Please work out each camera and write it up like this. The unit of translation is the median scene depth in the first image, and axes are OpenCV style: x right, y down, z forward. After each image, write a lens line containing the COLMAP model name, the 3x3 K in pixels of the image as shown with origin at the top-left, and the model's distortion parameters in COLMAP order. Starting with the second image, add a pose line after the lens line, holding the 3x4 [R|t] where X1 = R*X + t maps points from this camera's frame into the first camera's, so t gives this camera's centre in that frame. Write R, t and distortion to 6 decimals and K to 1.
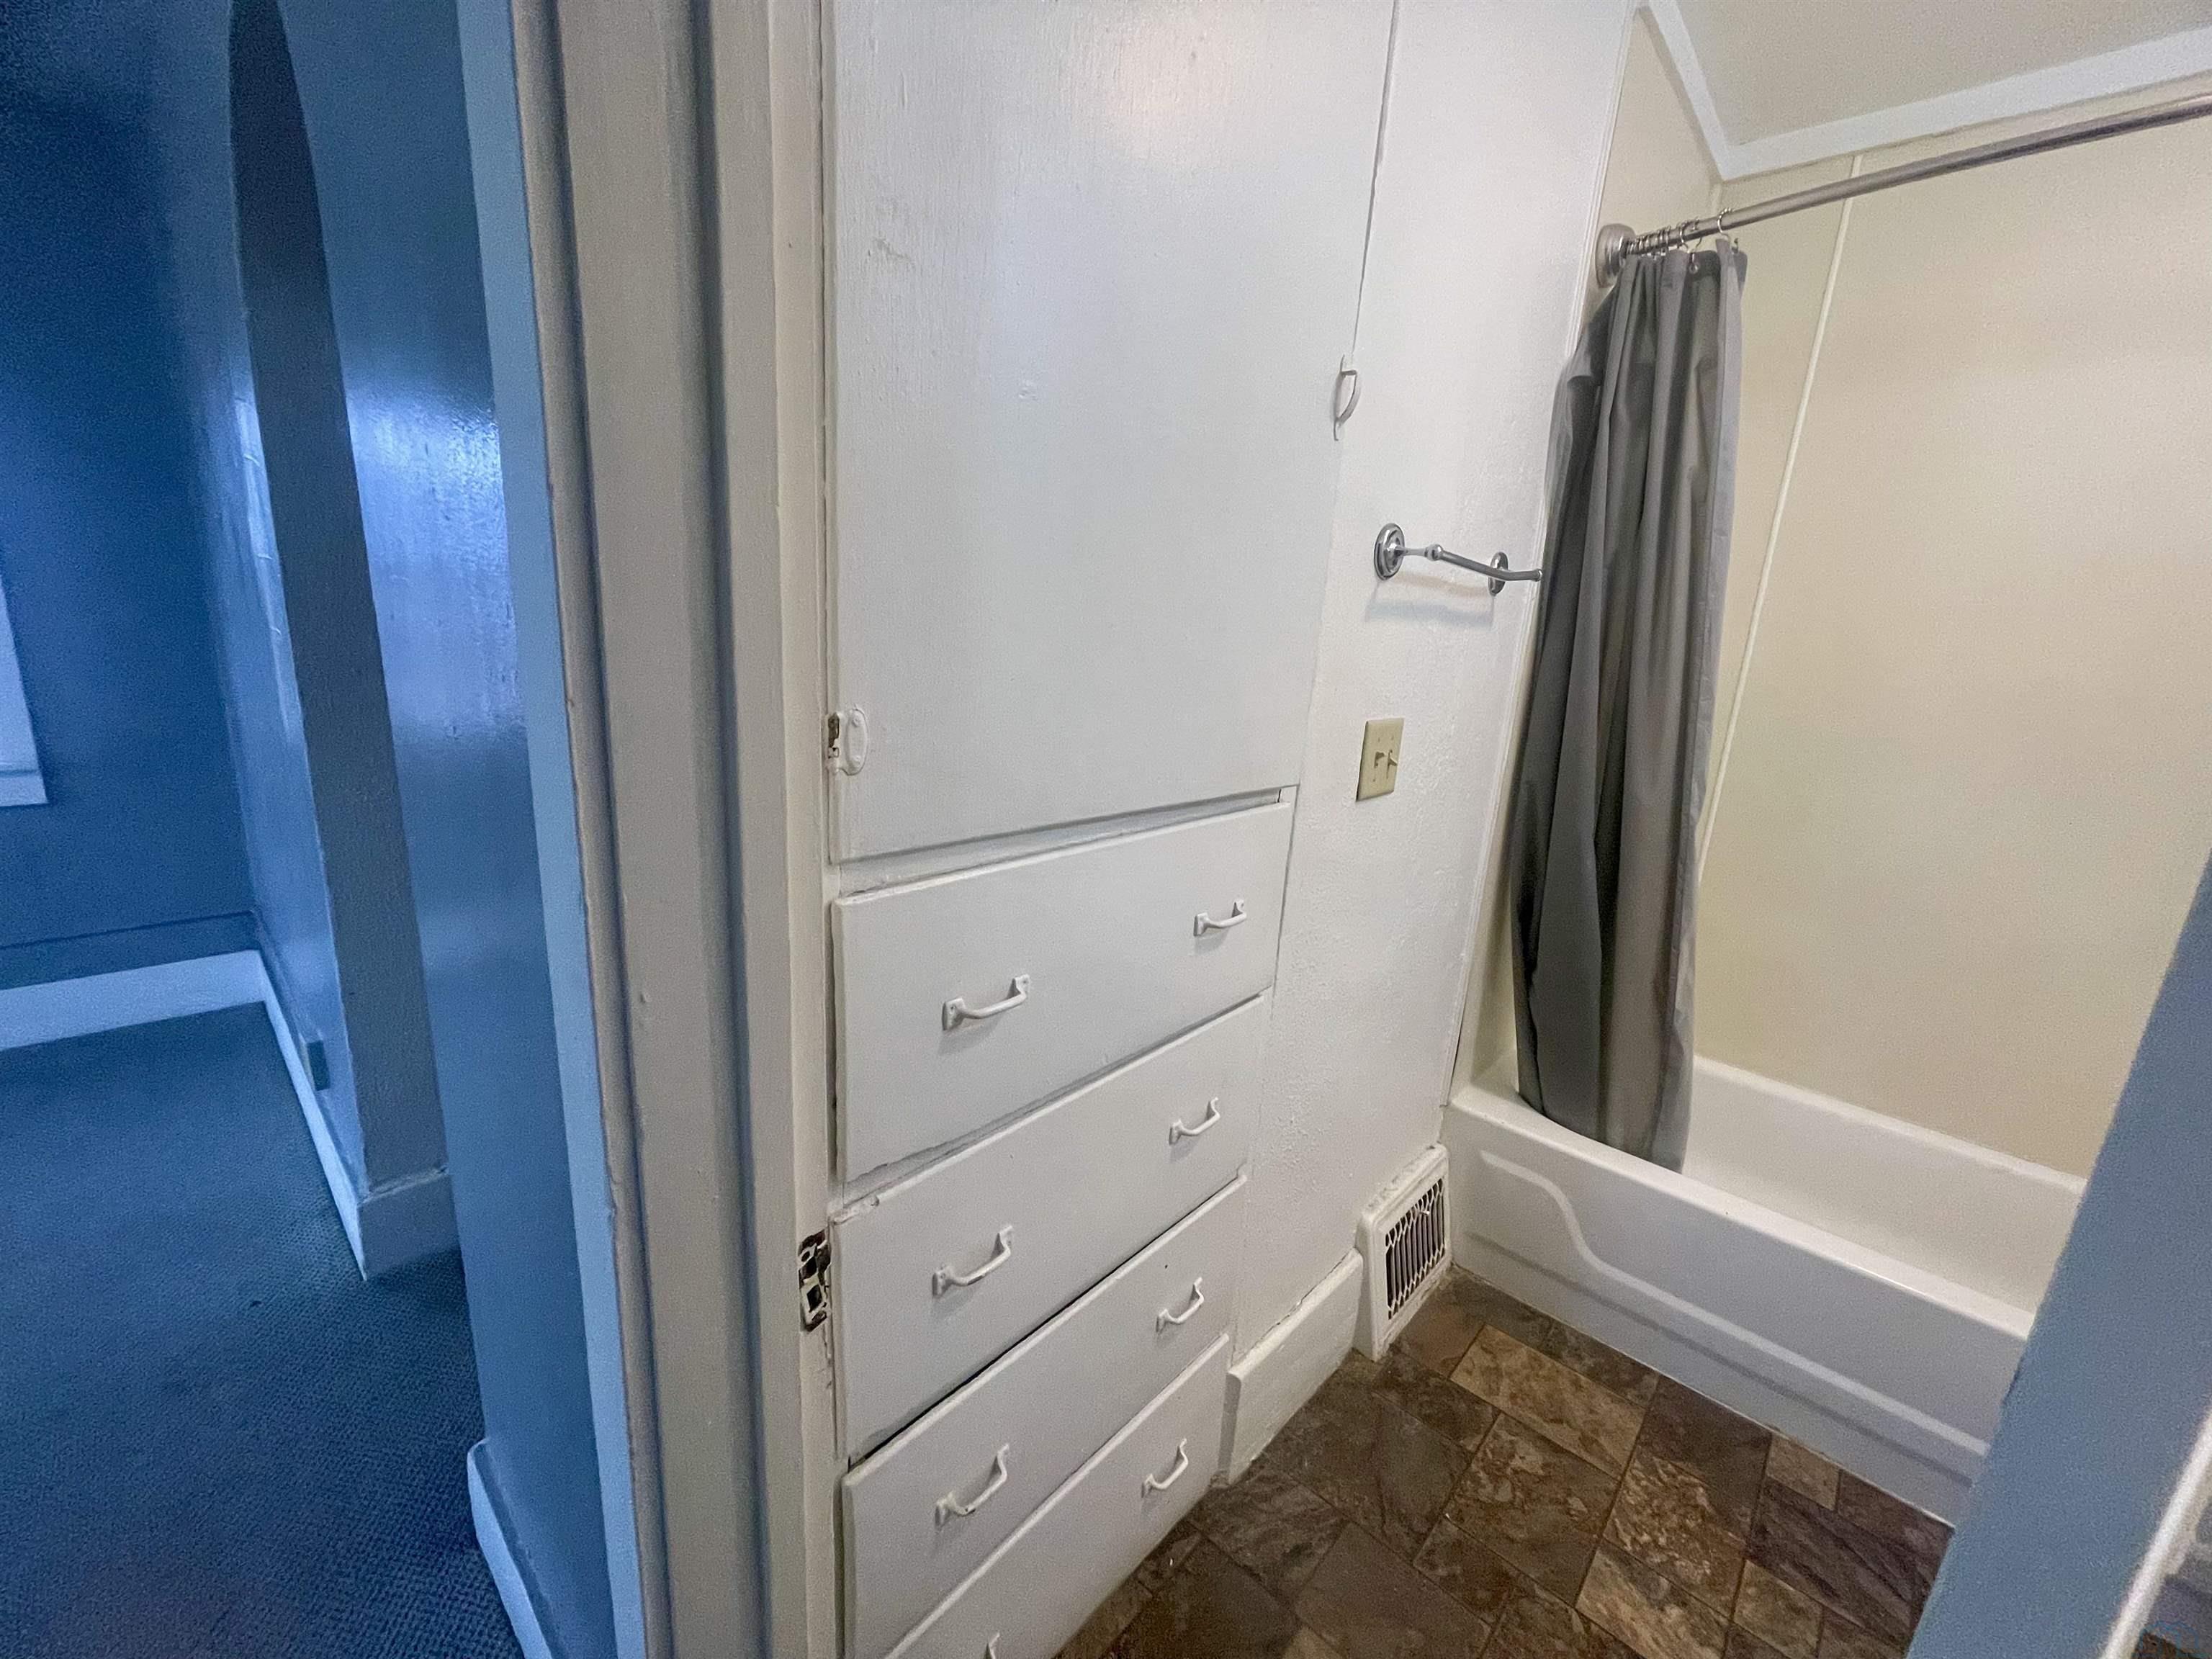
lens RADIAL K [[887.4, 0, 1109.3], [0, 887.4, 833.8], [0, 0, 1]] dist [-0.007950, 0.000362]
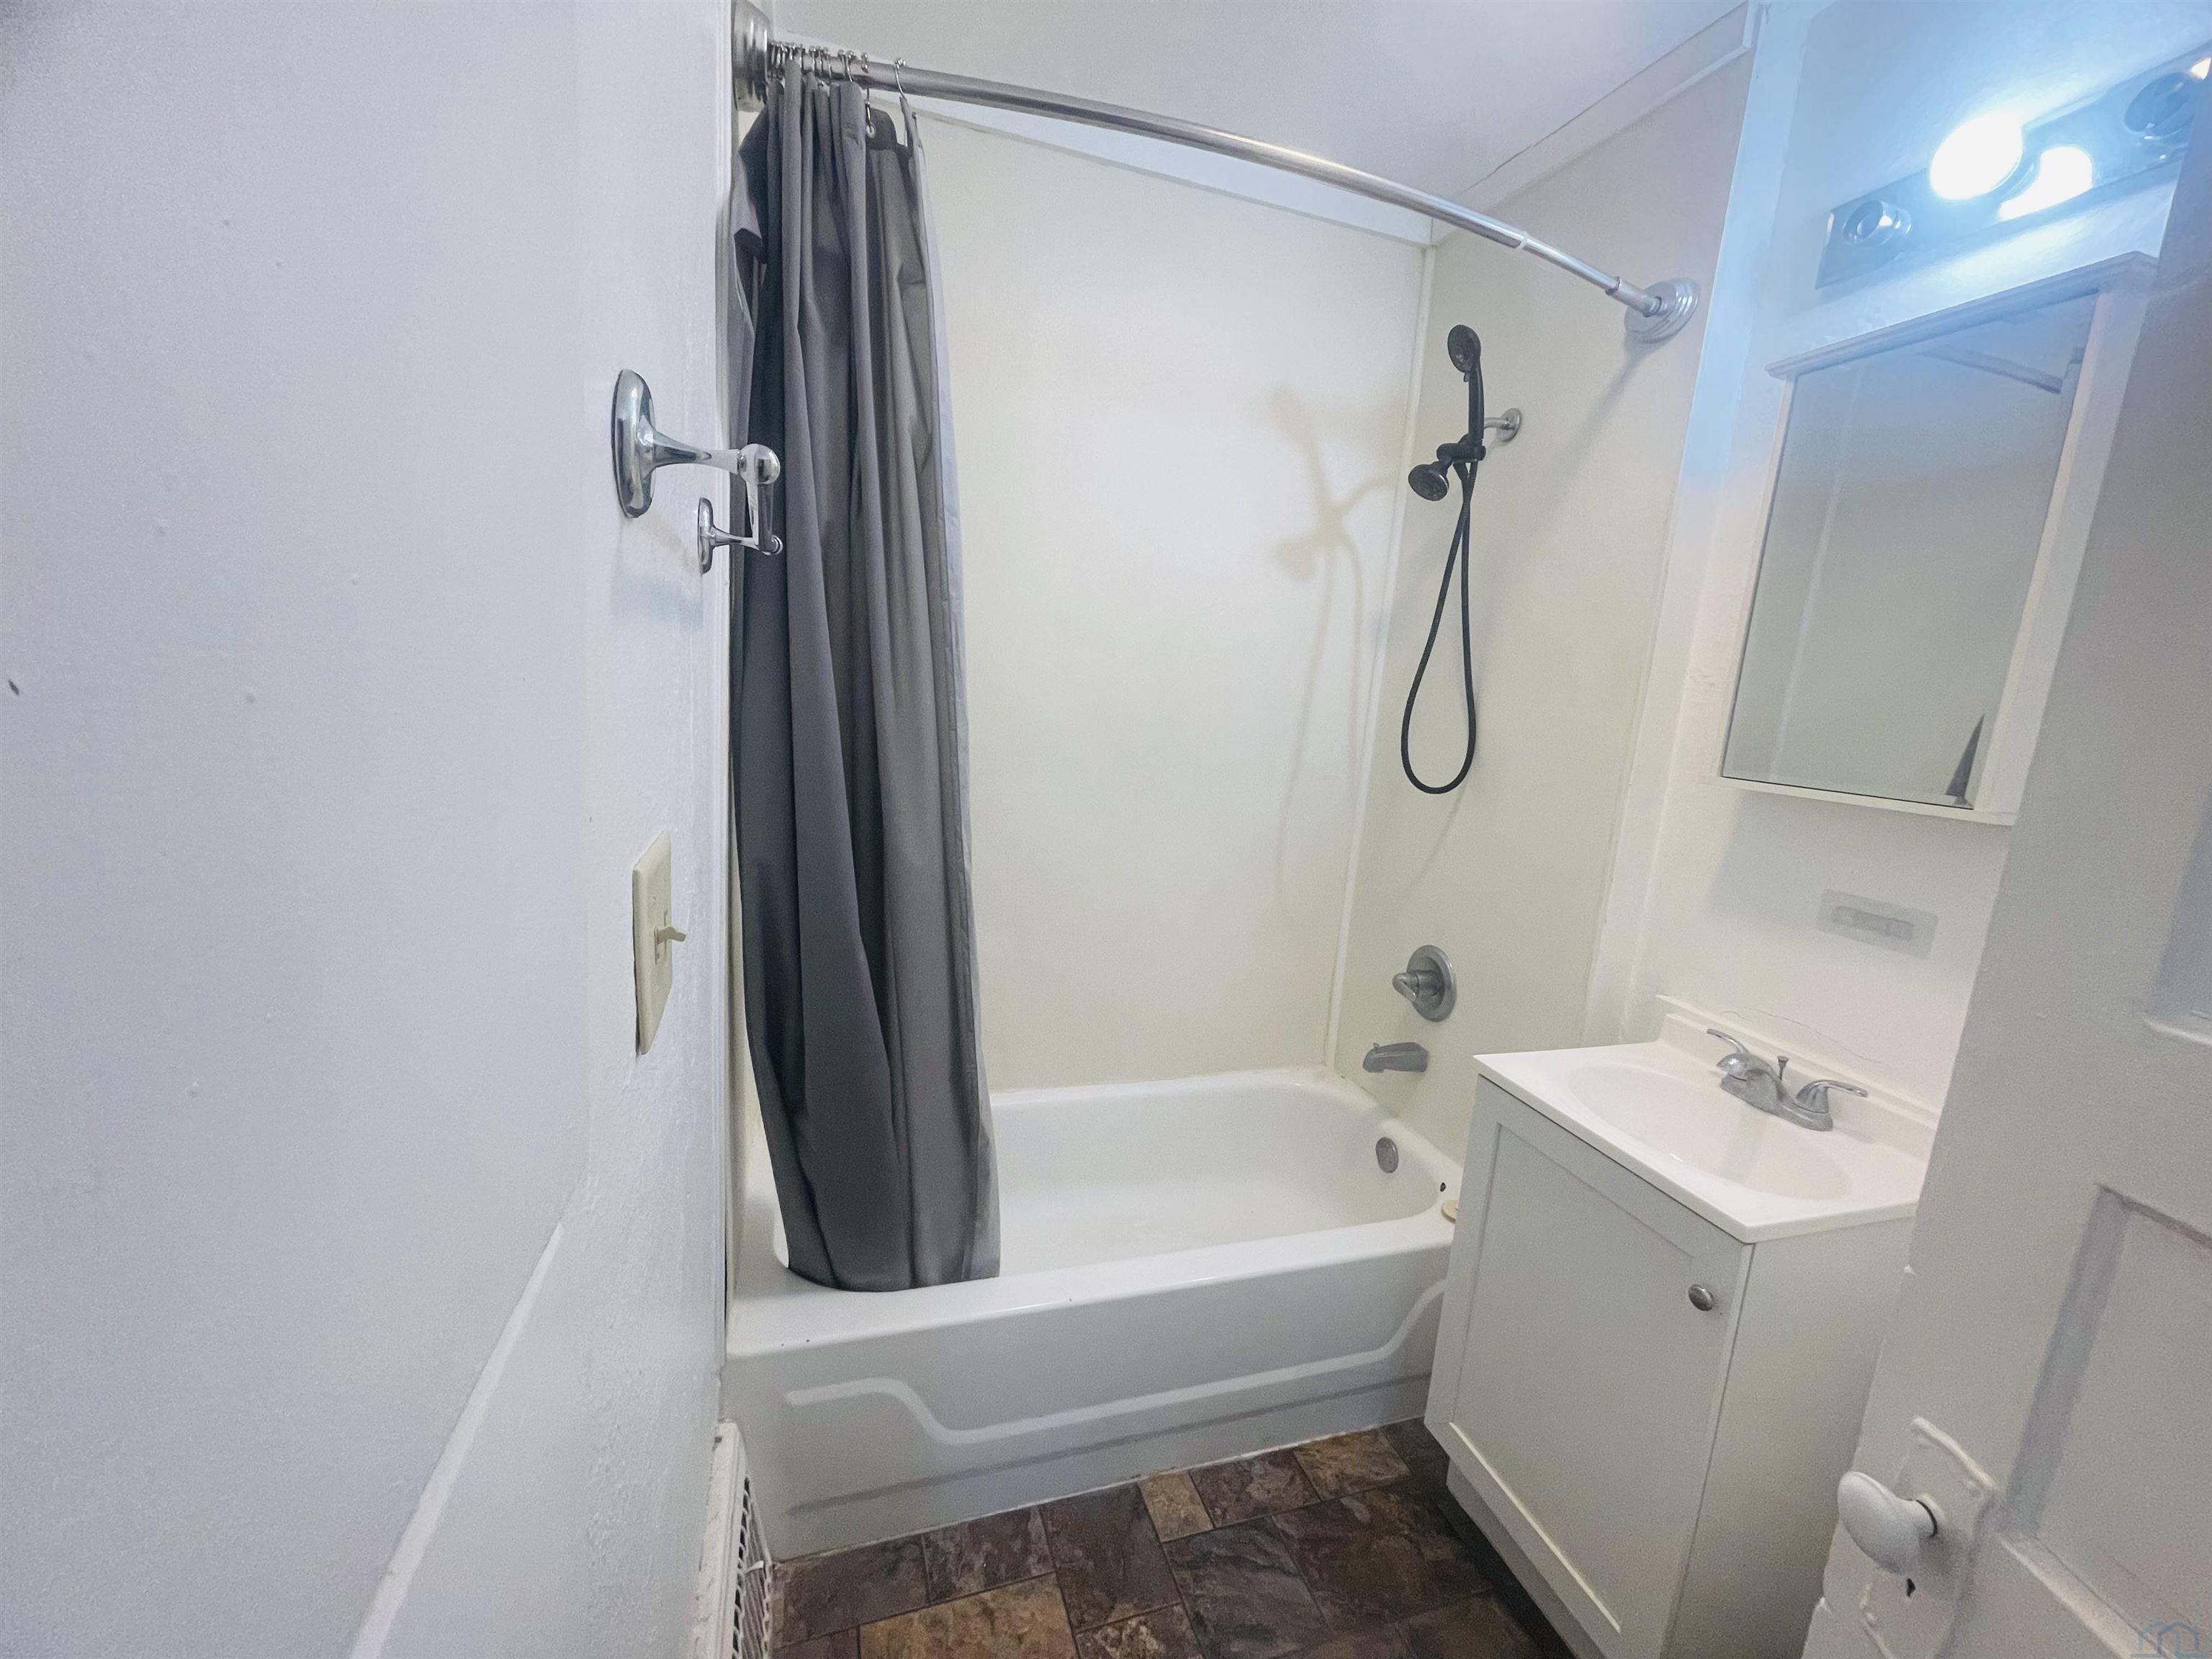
lens RADIAL K [[887.4, 0, 1115.2], [0, 887.4, 834.4], [0, 0, 1]] dist [-0.007950, 0.000362]
pose [[0.490024, -0.177278, 0.853492, 0.044150], [0.155954, 0.981135, 0.114251, -0.116786], [-0.857645, 0.077120, 0.508427, 0.450278]]
